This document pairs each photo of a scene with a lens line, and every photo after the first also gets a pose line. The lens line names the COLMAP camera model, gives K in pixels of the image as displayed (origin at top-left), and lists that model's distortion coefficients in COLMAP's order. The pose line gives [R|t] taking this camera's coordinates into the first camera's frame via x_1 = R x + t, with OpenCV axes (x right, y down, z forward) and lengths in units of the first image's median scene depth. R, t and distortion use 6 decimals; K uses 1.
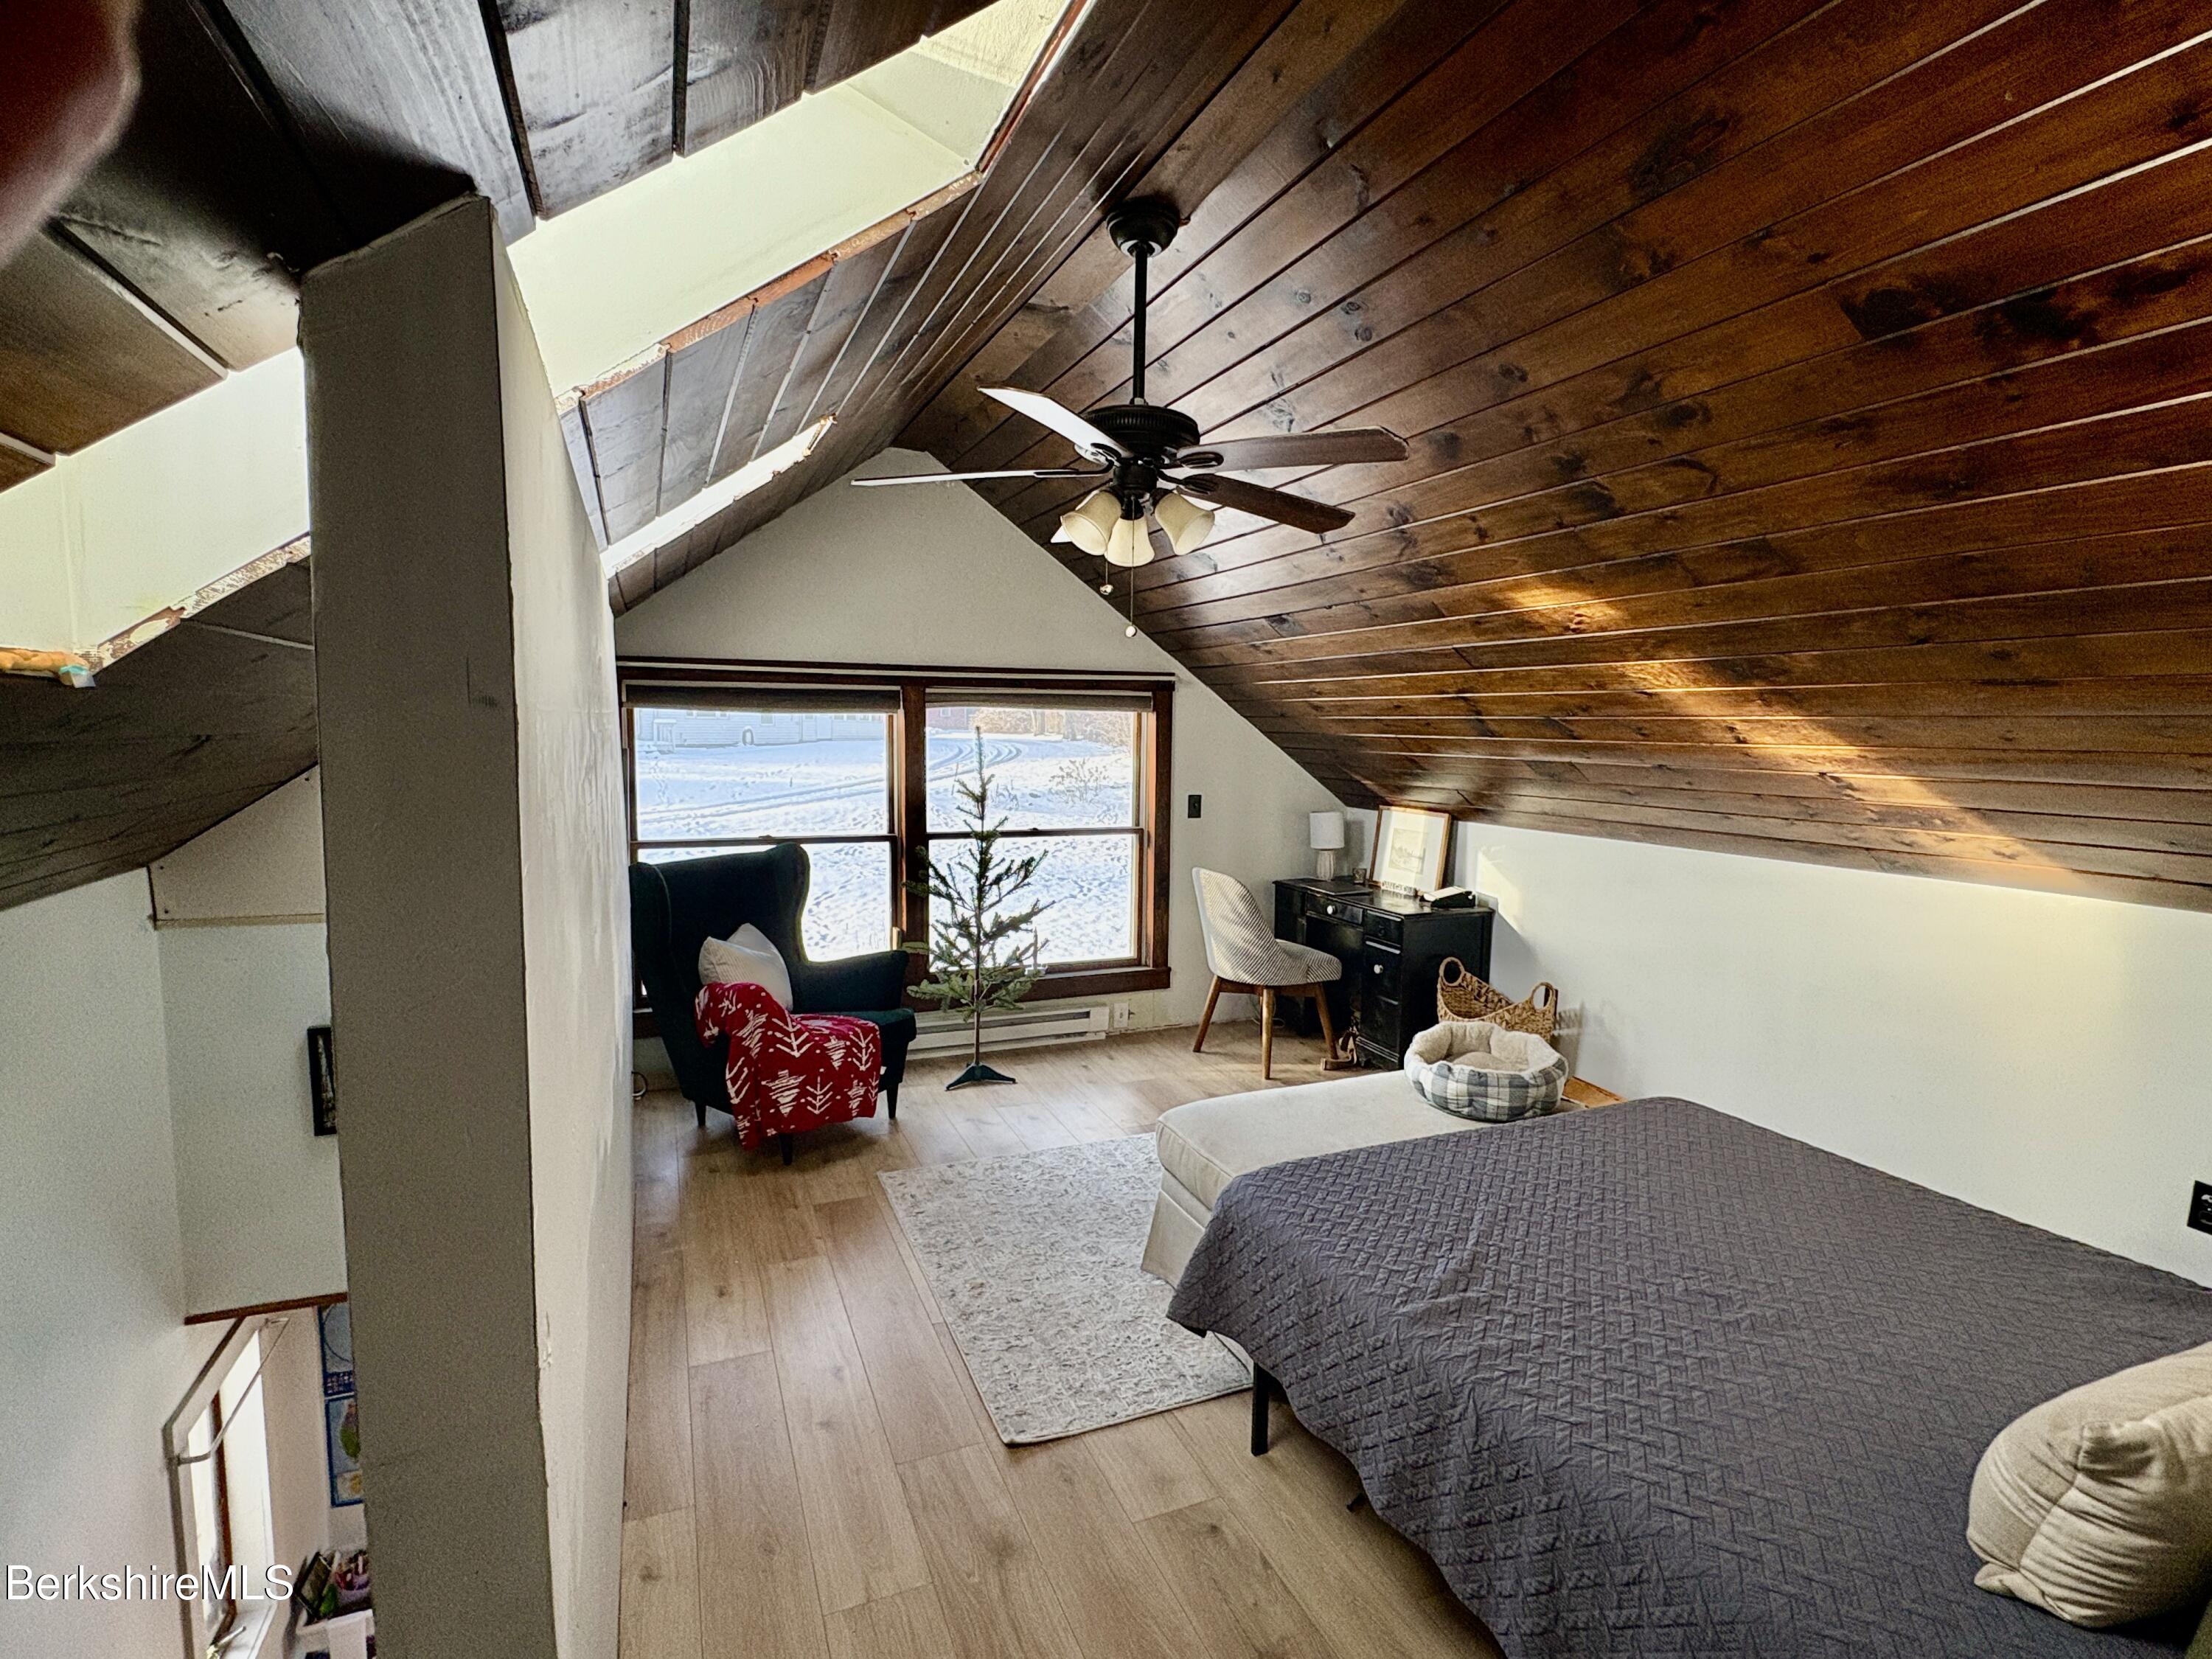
lens RADIAL K [[1082.7, 0, 1106.0], [0, 1082.7, 829.5], [0, 0, 1]] dist [-0.001596, 0.000298]
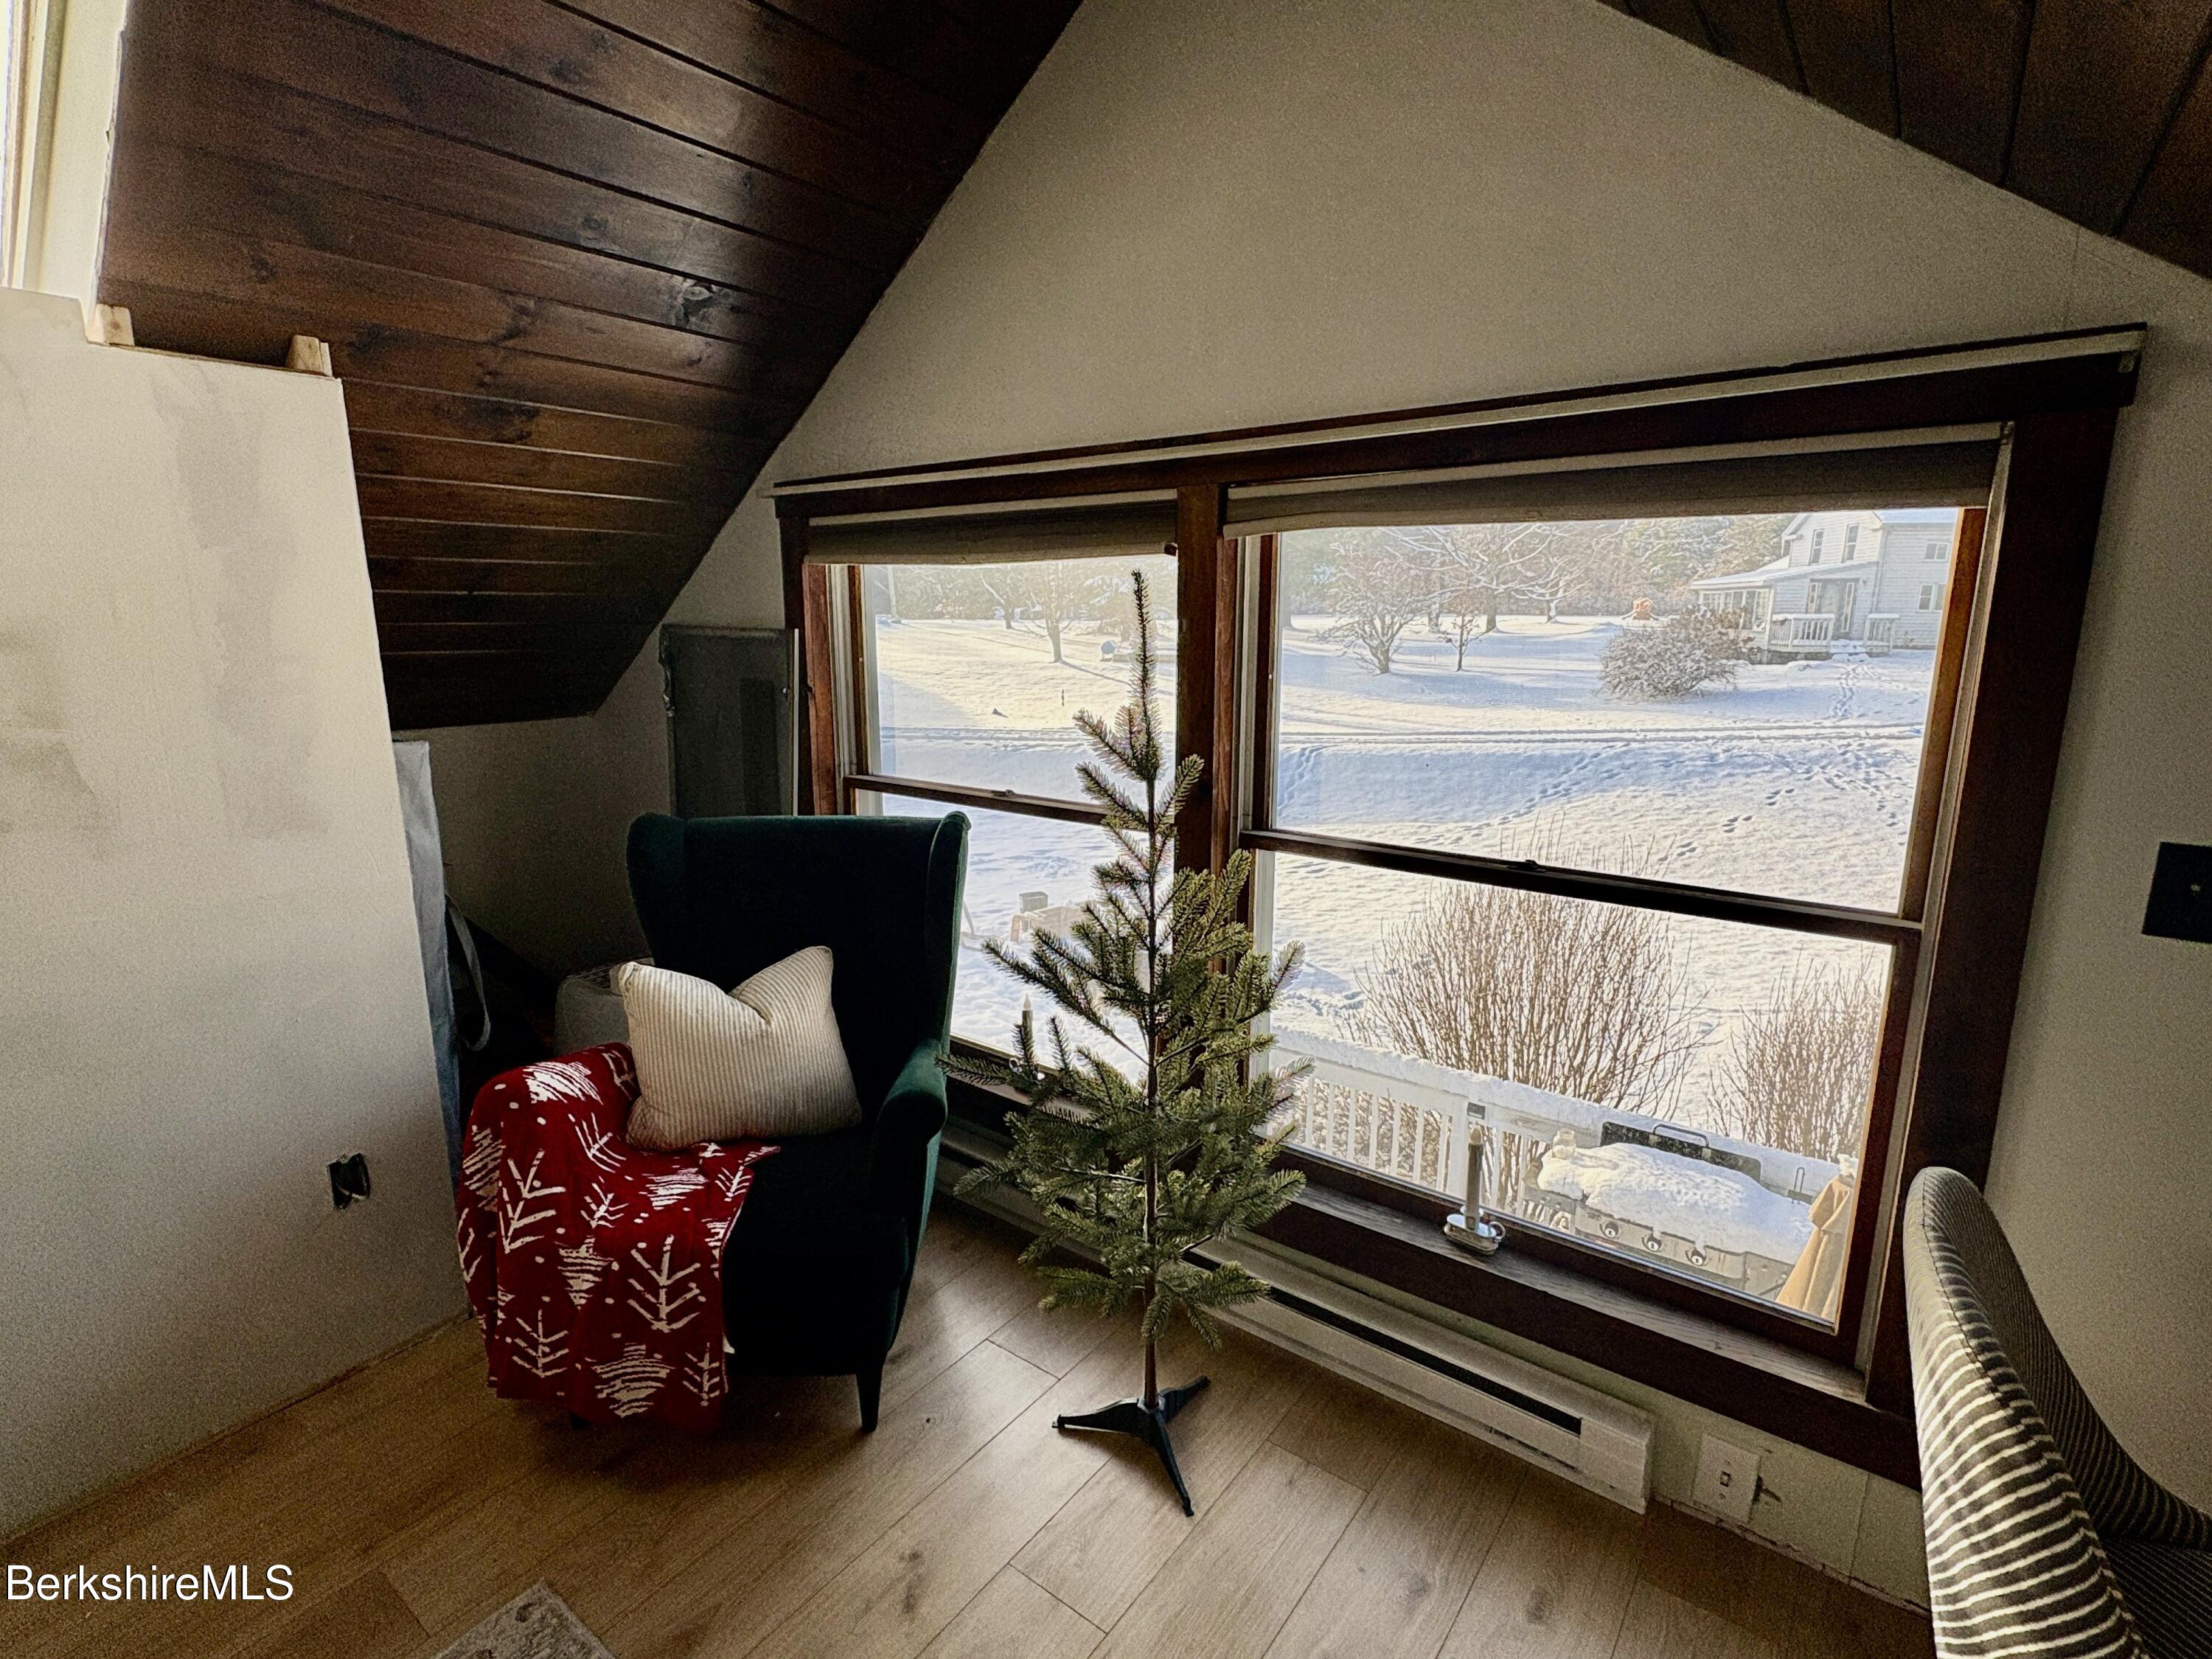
lens RADIAL K [[1082.7, 0, 1106.0], [0, 1082.7, 829.5], [0, 0, 1]] dist [-0.001596, 0.000298]
pose [[0.500195, 0.162046, -0.850615, 0.187580], [-0.083164, 0.986783, 0.139083, -0.056946], [0.861910, 0.001172, 0.507060, 0.757590]]
